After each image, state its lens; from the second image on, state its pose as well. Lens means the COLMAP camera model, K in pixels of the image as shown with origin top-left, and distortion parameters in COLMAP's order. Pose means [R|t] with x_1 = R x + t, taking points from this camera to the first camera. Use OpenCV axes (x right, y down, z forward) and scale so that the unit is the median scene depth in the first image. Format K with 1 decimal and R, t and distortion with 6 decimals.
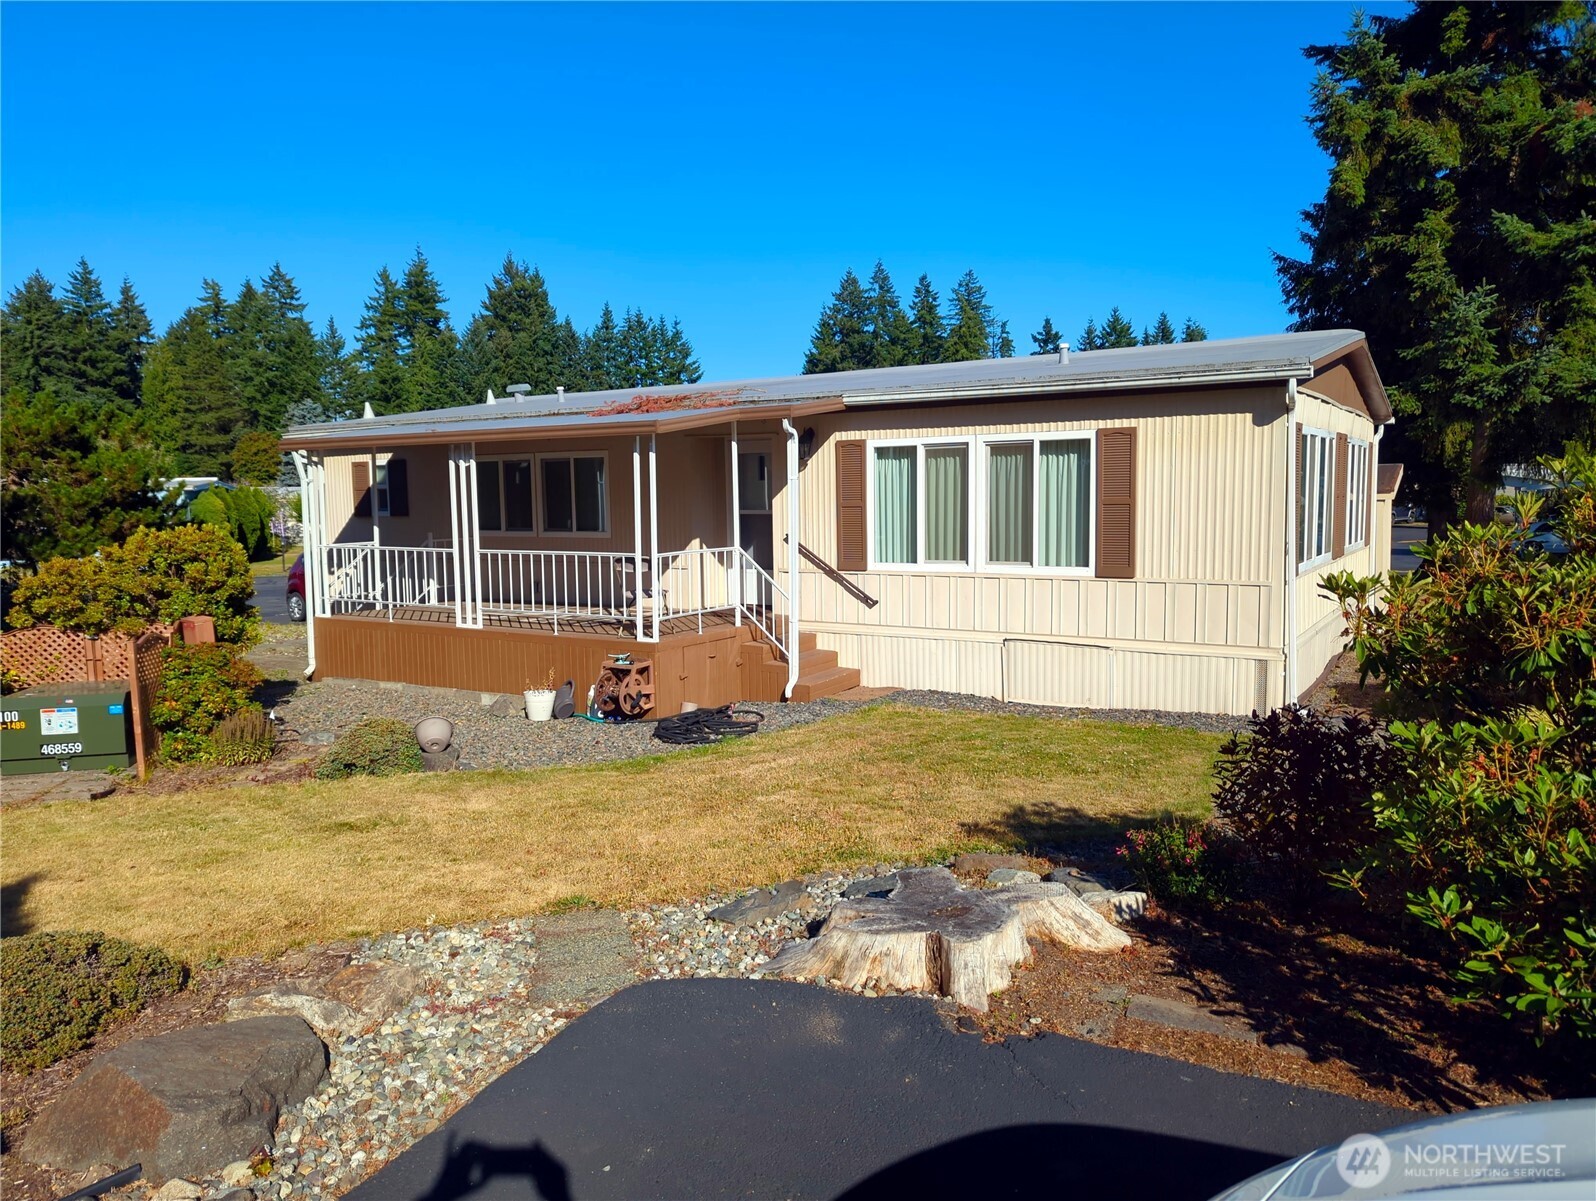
lens RADIAL K [[1178.3, 0, 806.2], [0, 1178.3, 615.0], [0, 0, 1]] dist [0.037461, -0.006483]
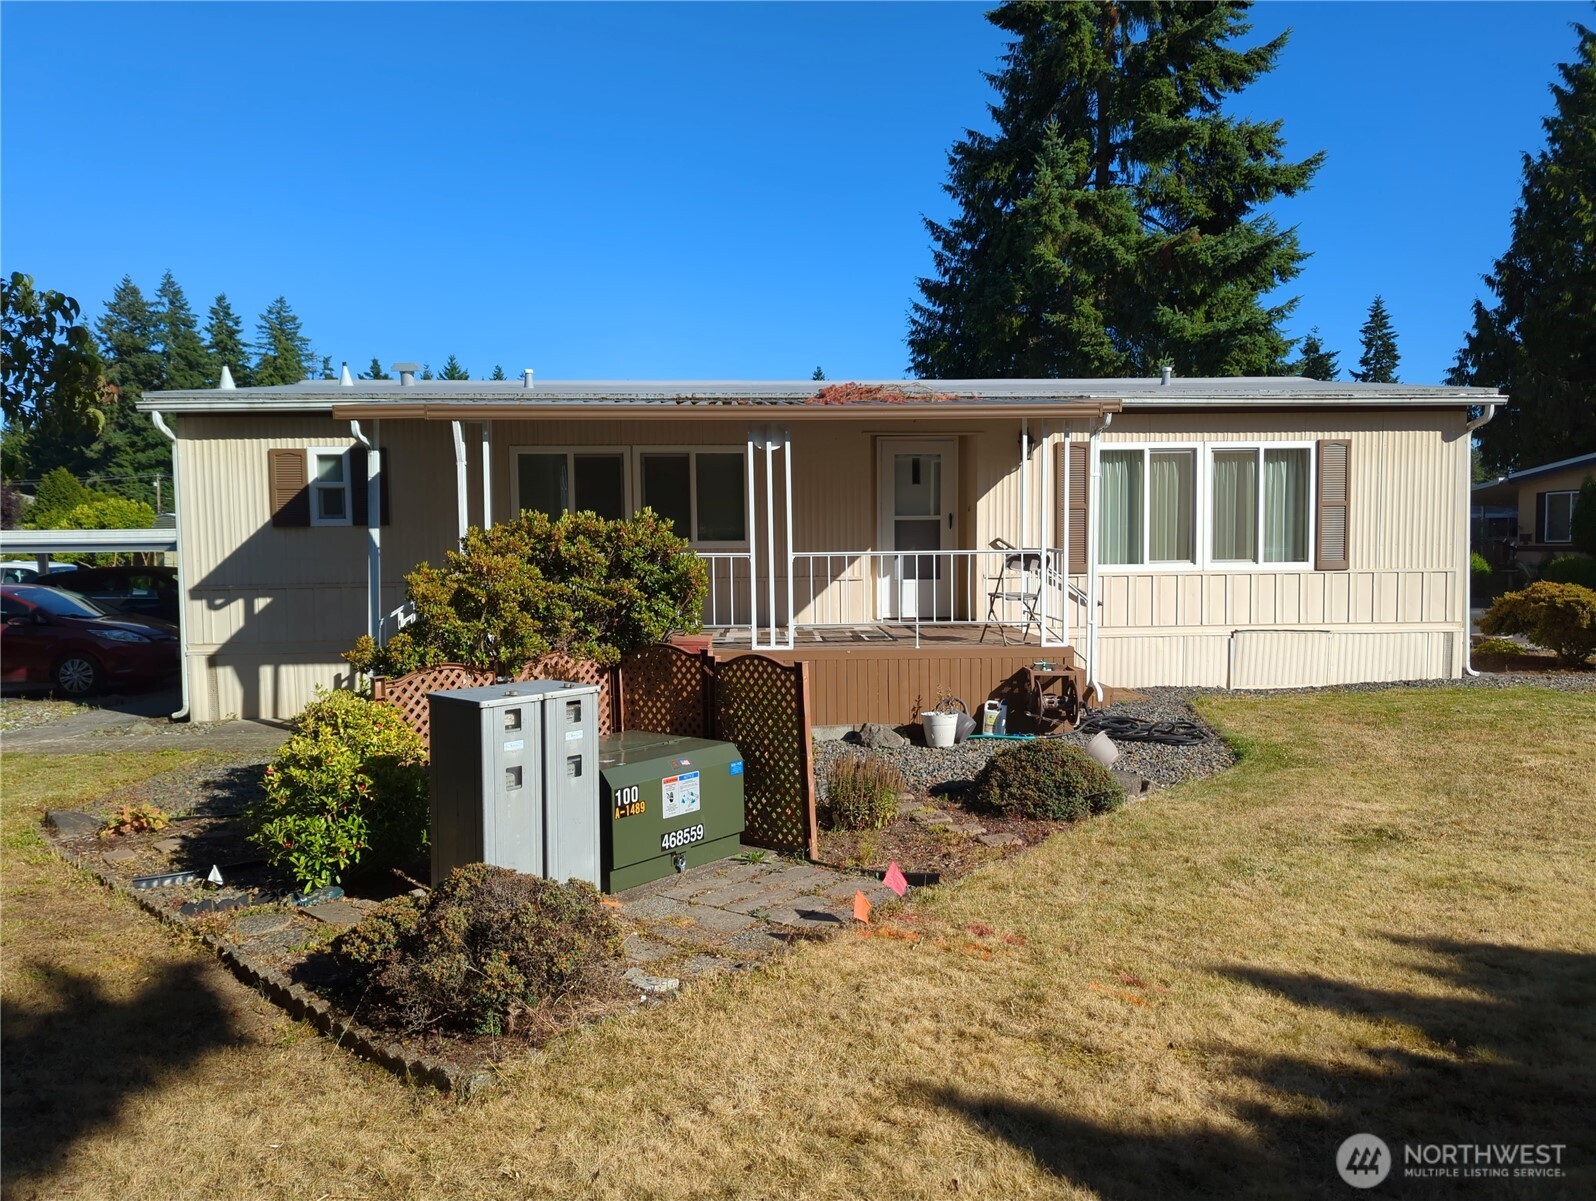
lens RADIAL K [[1178.3, 0, 806.2], [0, 1178.3, 615.0], [0, 0, 1]] dist [0.037461, -0.006483]
pose [[0.799823, -0.033485, 0.599301, -0.763954], [0.061790, 0.997731, -0.026718, 0.010009], [-0.597047, 0.058401, 0.800078, 0.352177]]
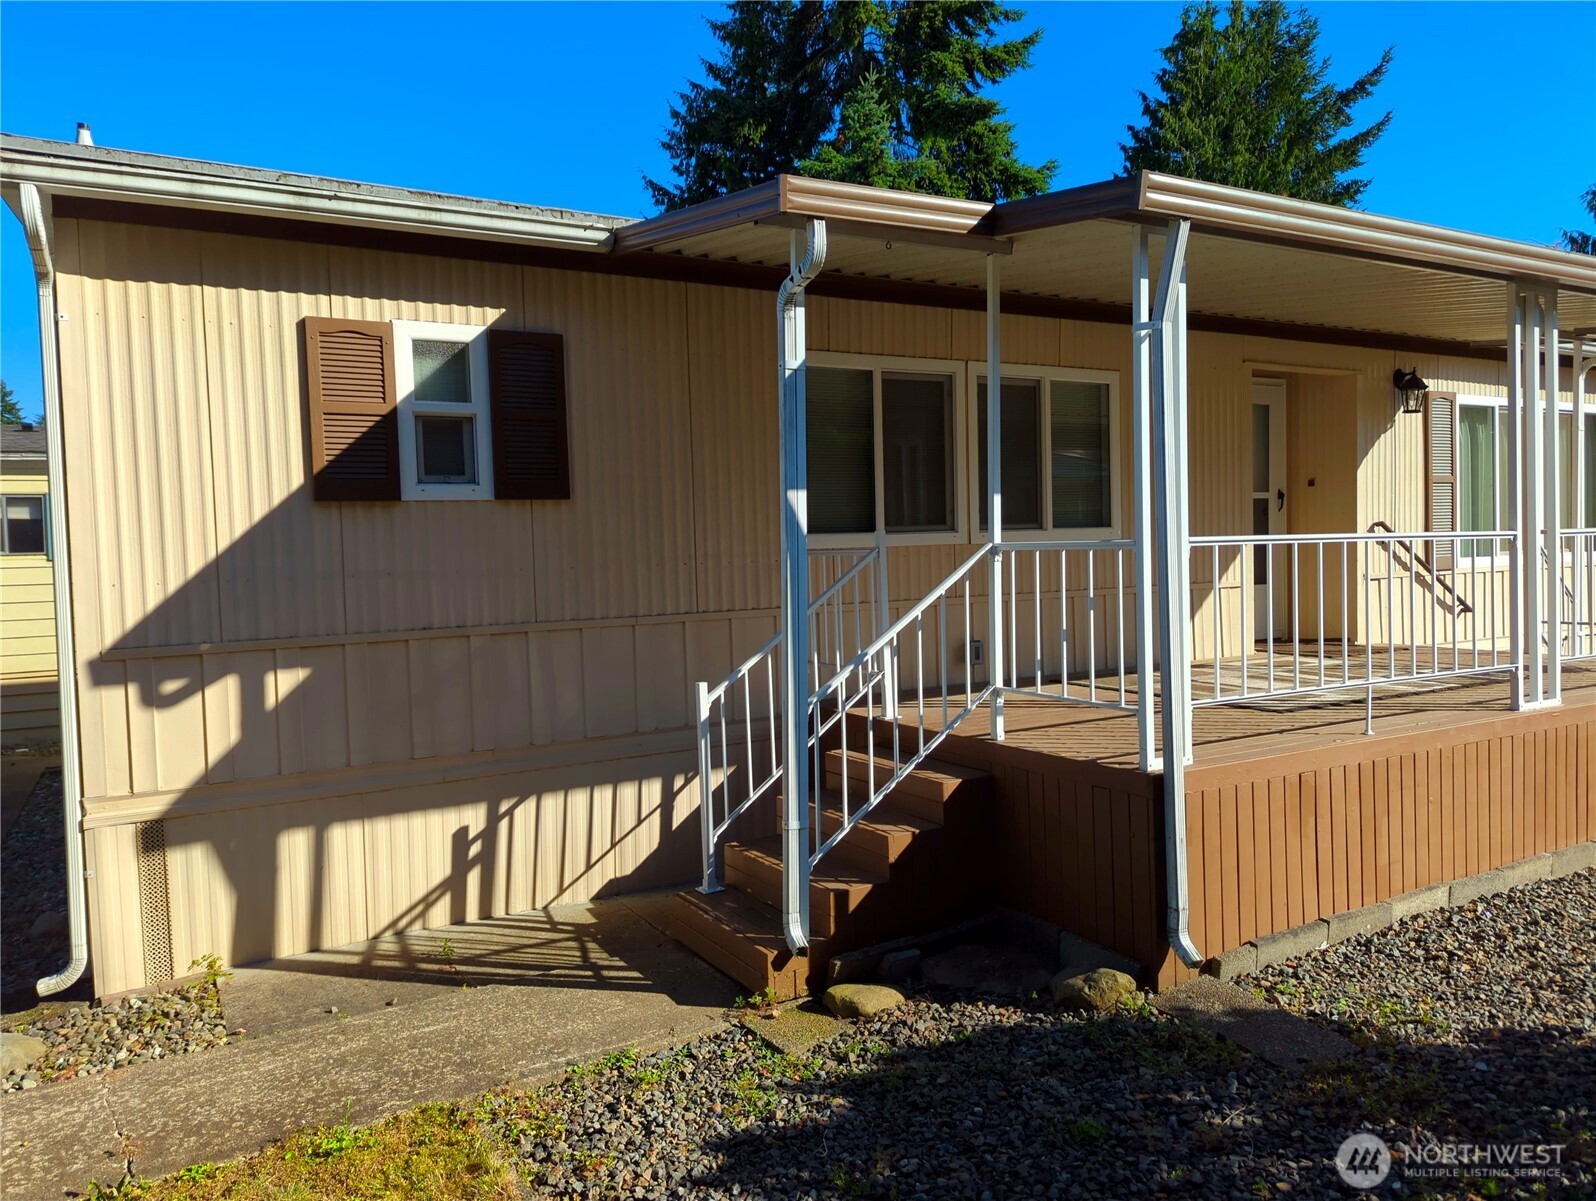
lens RADIAL K [[1178.6, 0, 798.0], [0, 1178.6, 600.5], [0, 0, 1]] dist [0.004925, -0.005879]
pose [[0.418053, -0.032460, 0.907842, -0.831744], [0.124258, 0.992012, -0.021750, -0.050732], [-0.899884, 0.121899, 0.418747, 1.067034]]
